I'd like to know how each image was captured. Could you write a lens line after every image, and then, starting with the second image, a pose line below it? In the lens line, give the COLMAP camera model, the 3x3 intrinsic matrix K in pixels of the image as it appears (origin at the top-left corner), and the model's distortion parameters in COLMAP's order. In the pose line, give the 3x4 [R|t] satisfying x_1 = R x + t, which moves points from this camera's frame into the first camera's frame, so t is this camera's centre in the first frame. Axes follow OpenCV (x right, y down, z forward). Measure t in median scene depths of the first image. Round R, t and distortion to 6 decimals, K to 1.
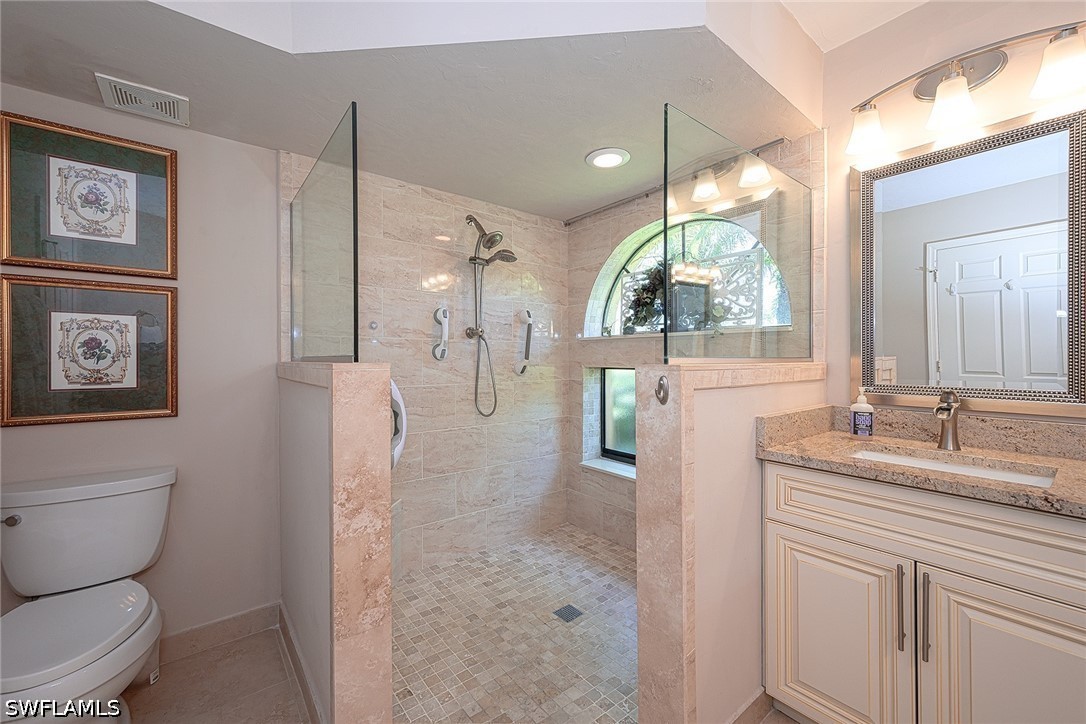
lens RADIAL K [[437.9, 0, 542.1], [0, 437.9, 359.5], [0, 0, 1]] dist [-0.003040, -0.000286]
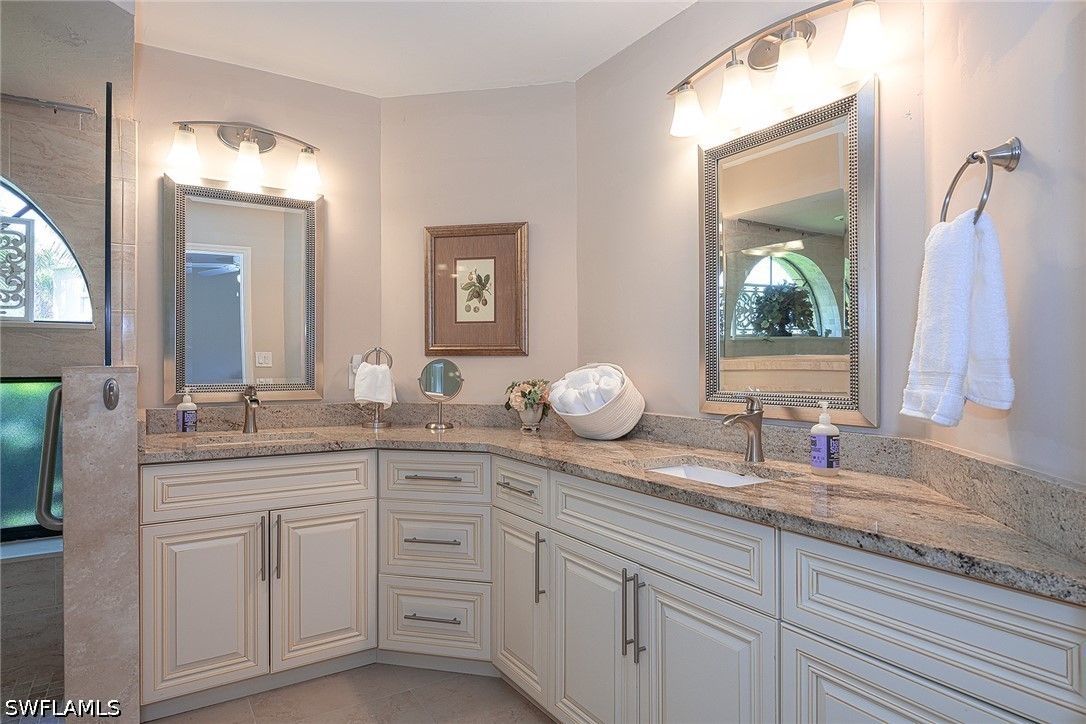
lens RADIAL K [[626.7, 0, 542.1], [0, 626.7, 361.3], [0, 0, 1]] dist [0.001589, 0.000130]
pose [[0.082900, 0.005991, 0.996540, -0.814956], [0.001298, 0.999980, -0.006119, 0.009511], [-0.996557, 0.001801, 0.082891, -0.003824]]
